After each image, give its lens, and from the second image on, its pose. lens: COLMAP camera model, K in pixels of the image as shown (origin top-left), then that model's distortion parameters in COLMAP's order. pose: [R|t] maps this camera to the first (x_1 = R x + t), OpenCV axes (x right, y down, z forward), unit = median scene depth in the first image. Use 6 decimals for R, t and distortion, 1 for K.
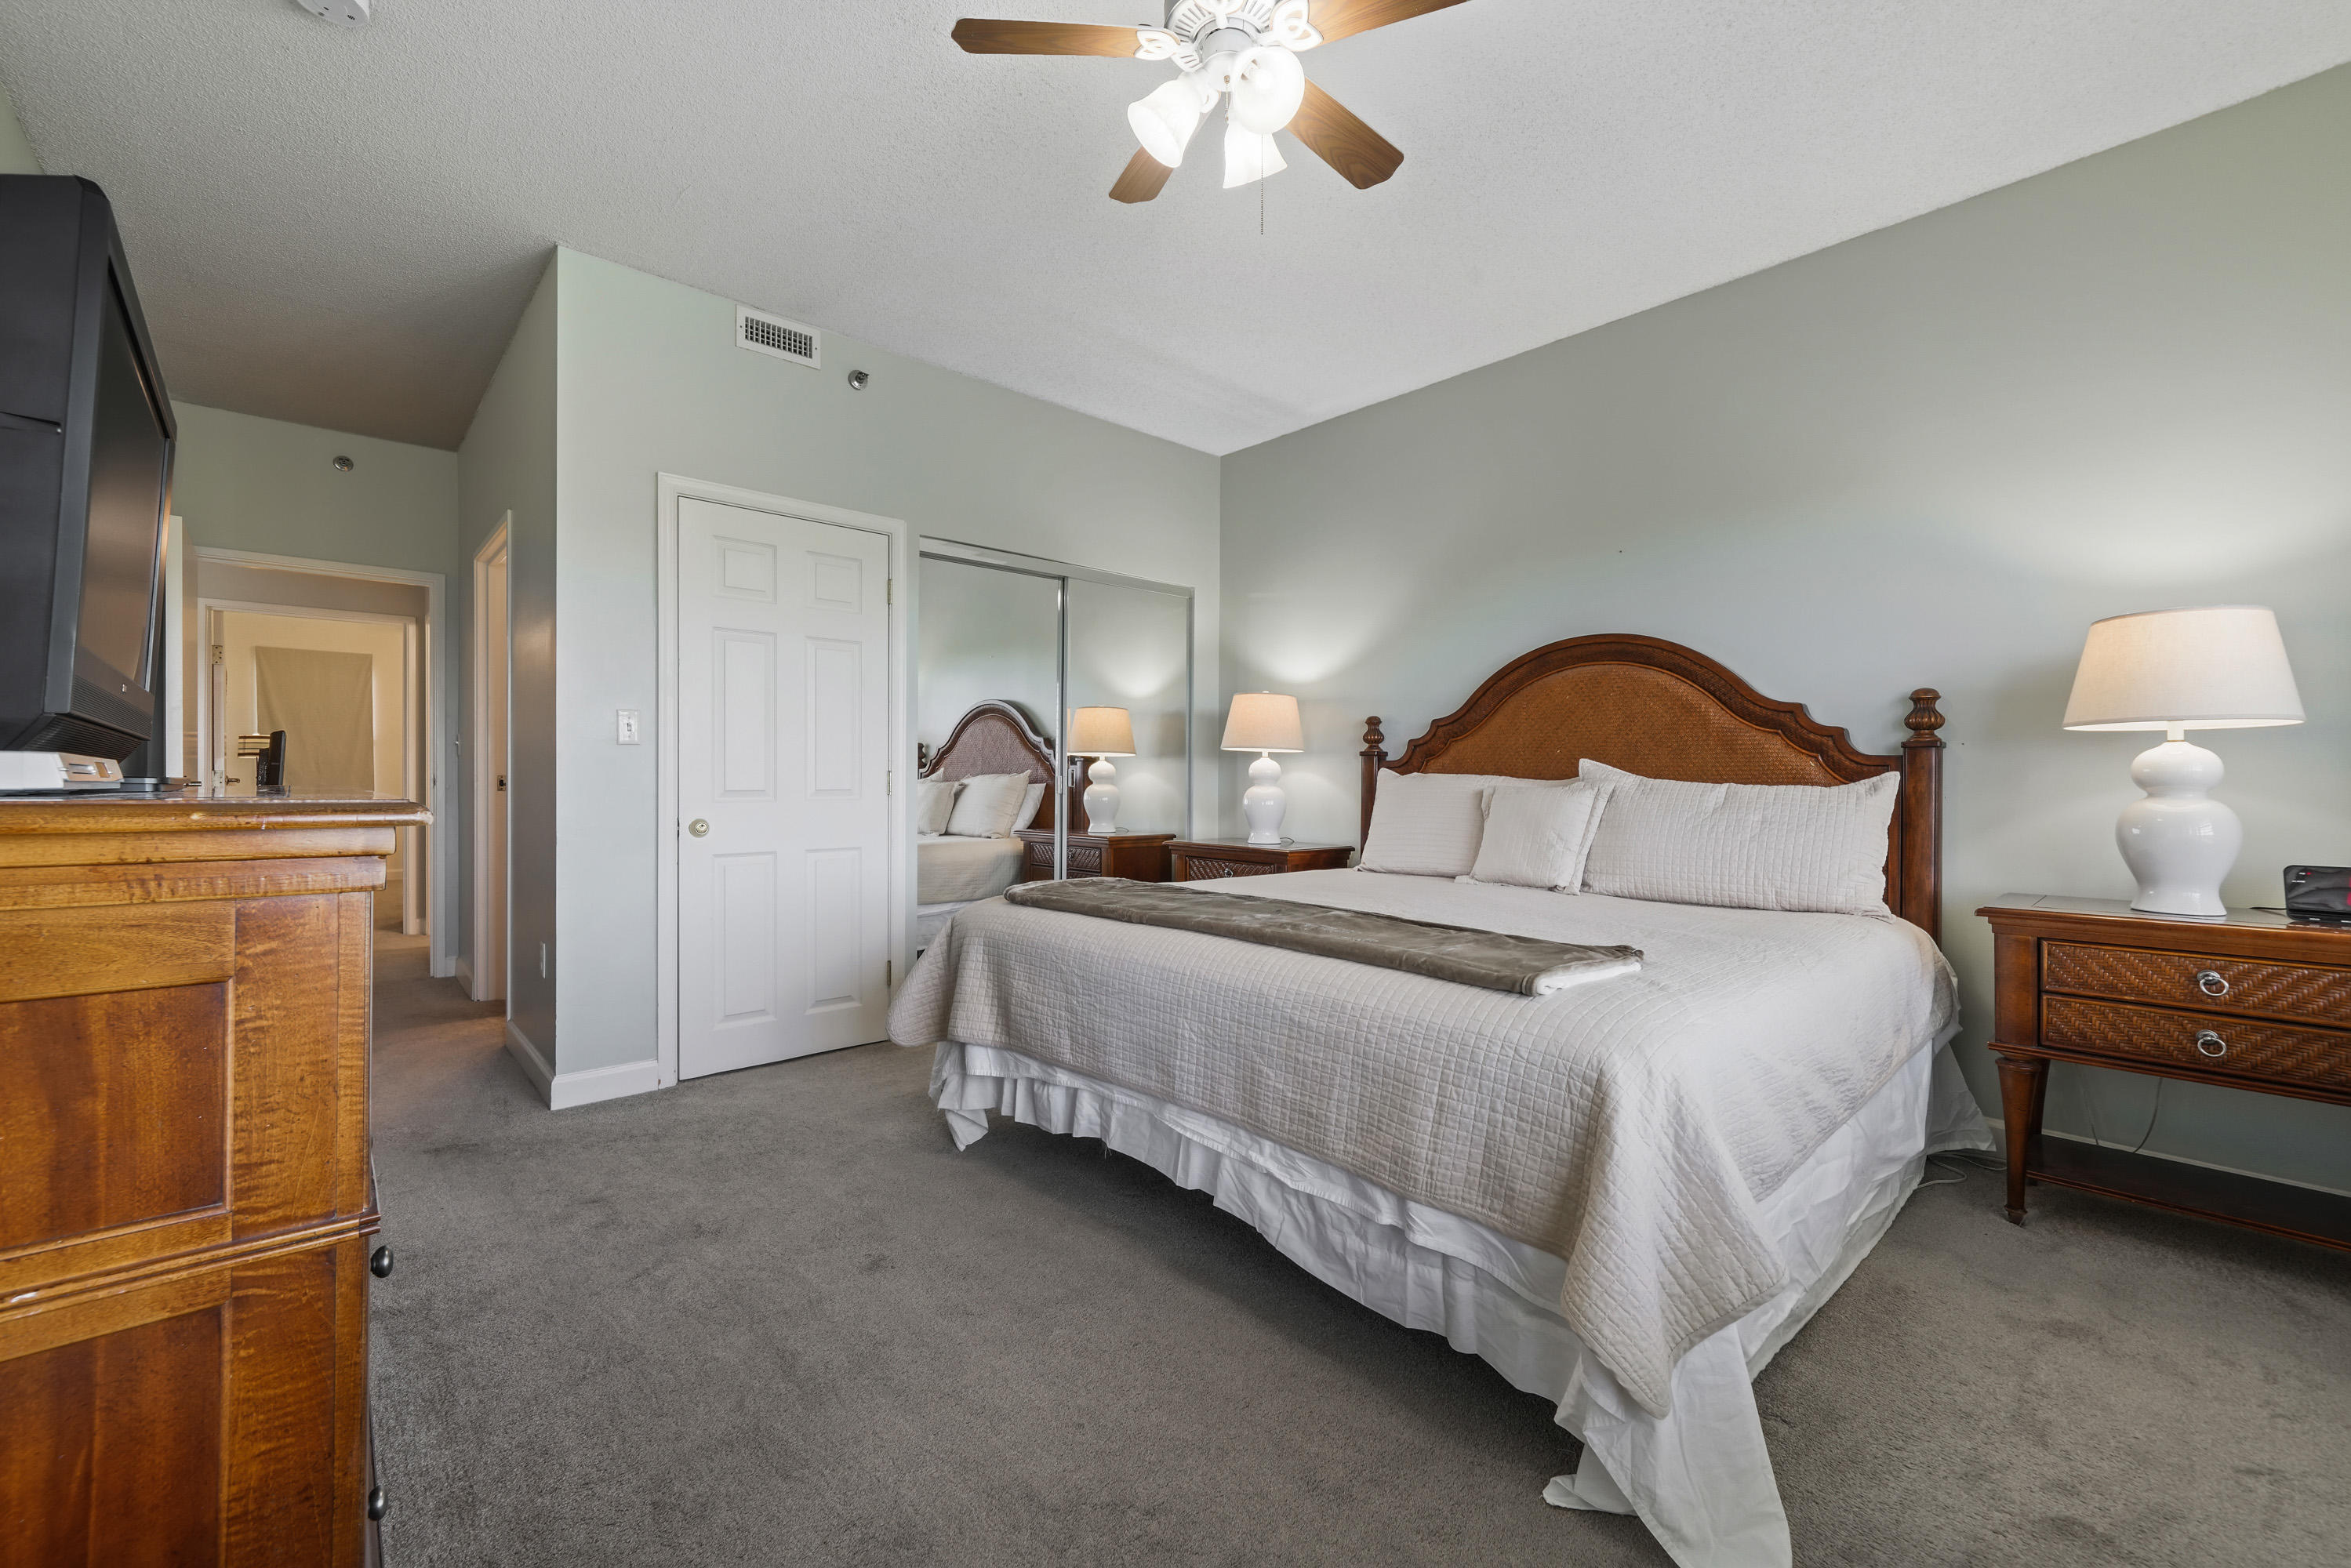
lens RADIAL K [[967.9, 0, 1172.6], [0, 967.9, 771.6], [0, 0, 1]] dist [0.000439, 0.000228]
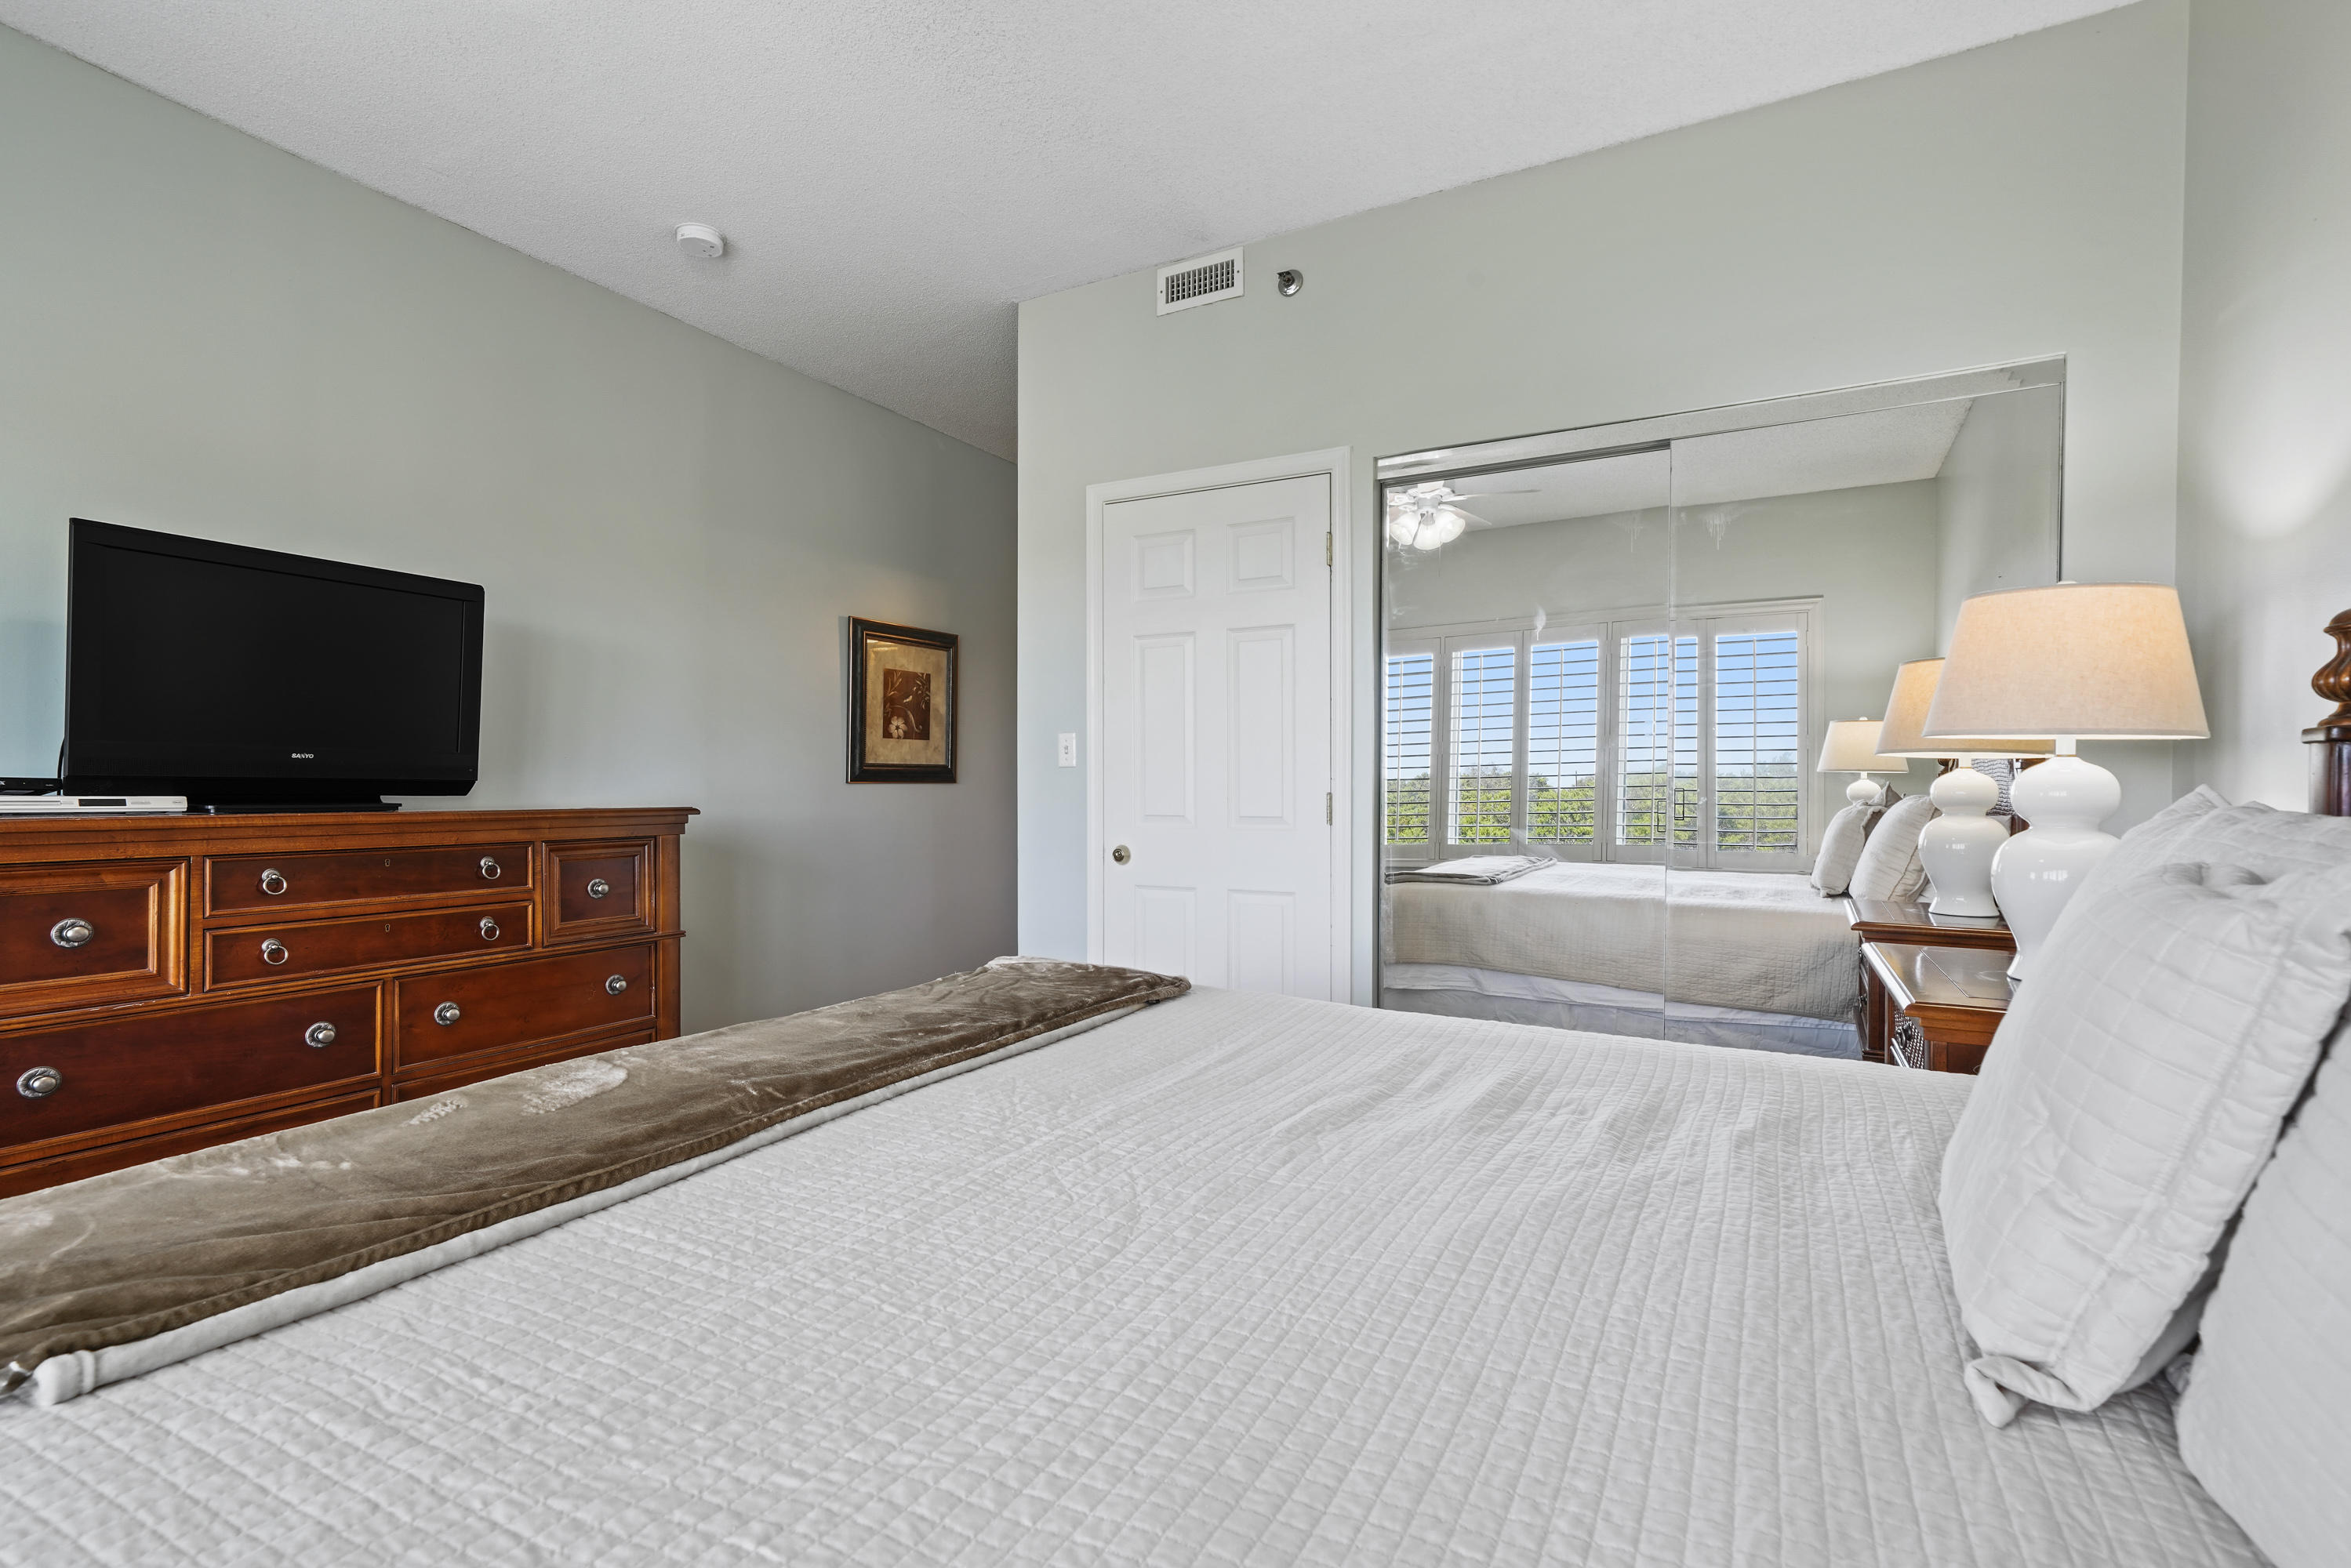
lens RADIAL K [[1103.2, 0, 1170.9], [0, 1103.2, 780.6], [0, 0, 1]] dist [0.018688, 0.000754]
pose [[0.314253, -0.011060, -0.949275, 0.540868], [0.003126, 0.999939, -0.010616, -0.002430], [0.949334, 0.000369, 0.314268, 0.728767]]
